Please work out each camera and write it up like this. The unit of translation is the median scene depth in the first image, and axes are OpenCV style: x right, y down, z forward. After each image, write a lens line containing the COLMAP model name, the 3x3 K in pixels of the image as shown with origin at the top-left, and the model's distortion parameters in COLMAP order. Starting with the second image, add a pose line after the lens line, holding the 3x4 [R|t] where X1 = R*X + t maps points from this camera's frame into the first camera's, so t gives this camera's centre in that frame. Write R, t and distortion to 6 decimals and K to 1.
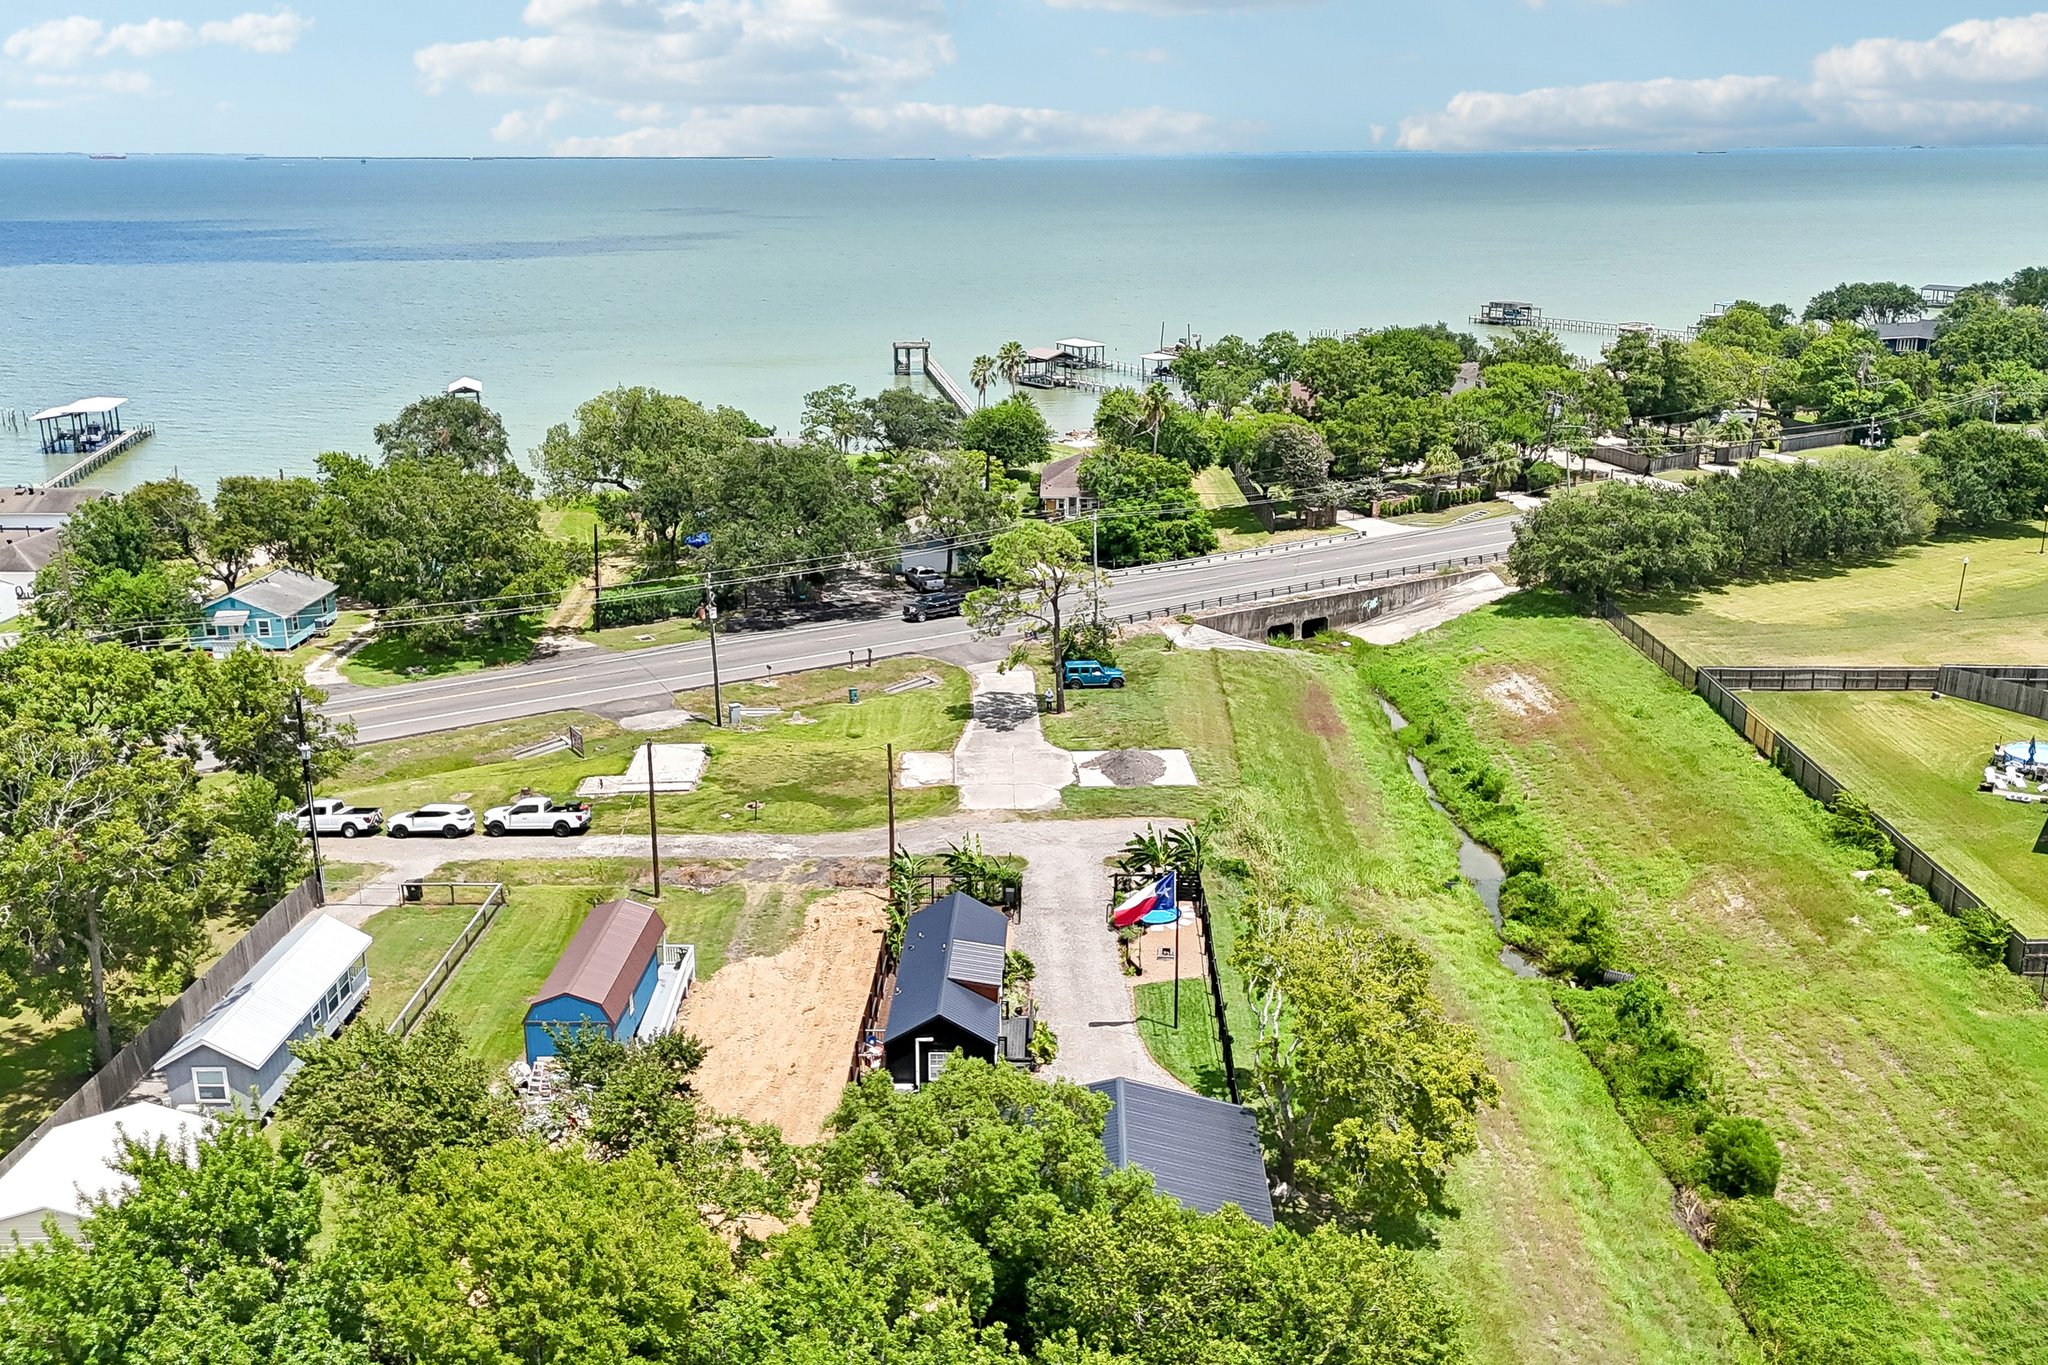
lens RADIAL K [[1707.3, 0, 1024.1], [0, 1707.3, 685.1], [0, 0, 1]] dist [0.098559, 0.013163]
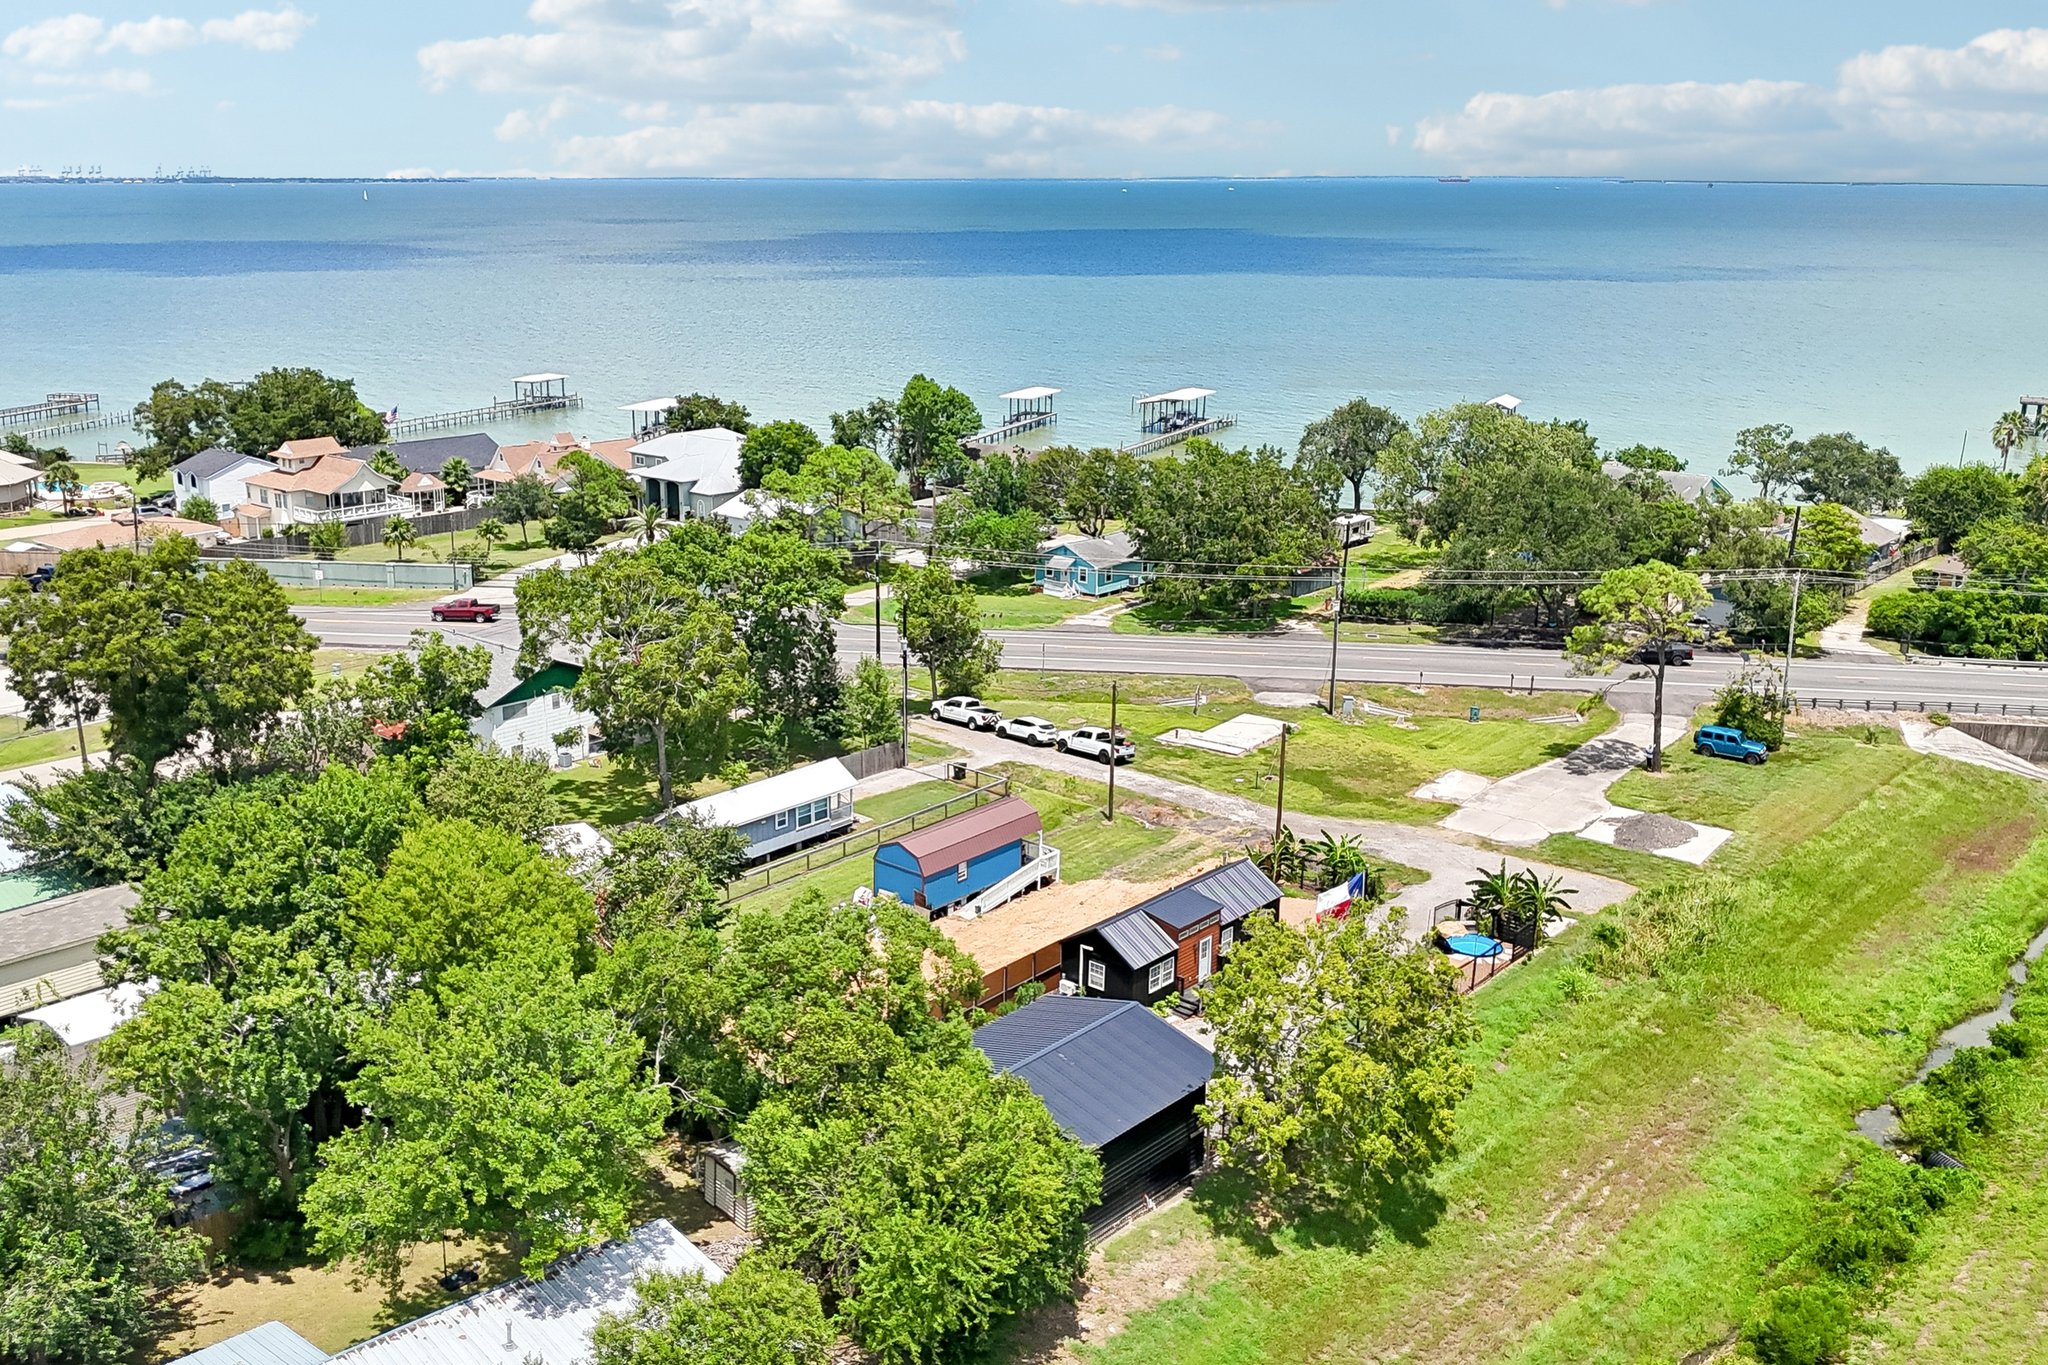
lens RADIAL K [[1824.3, 0, 989.3], [0, 1824.3, 680.7], [0, 0, 1]] dist [0.077554, -0.102232]
pose [[0.774480, 0.185887, -0.604670, 0.377929], [-0.203995, 0.978178, 0.039427, 0.002957], [0.598804, 0.092814, 0.795499, 0.004985]]
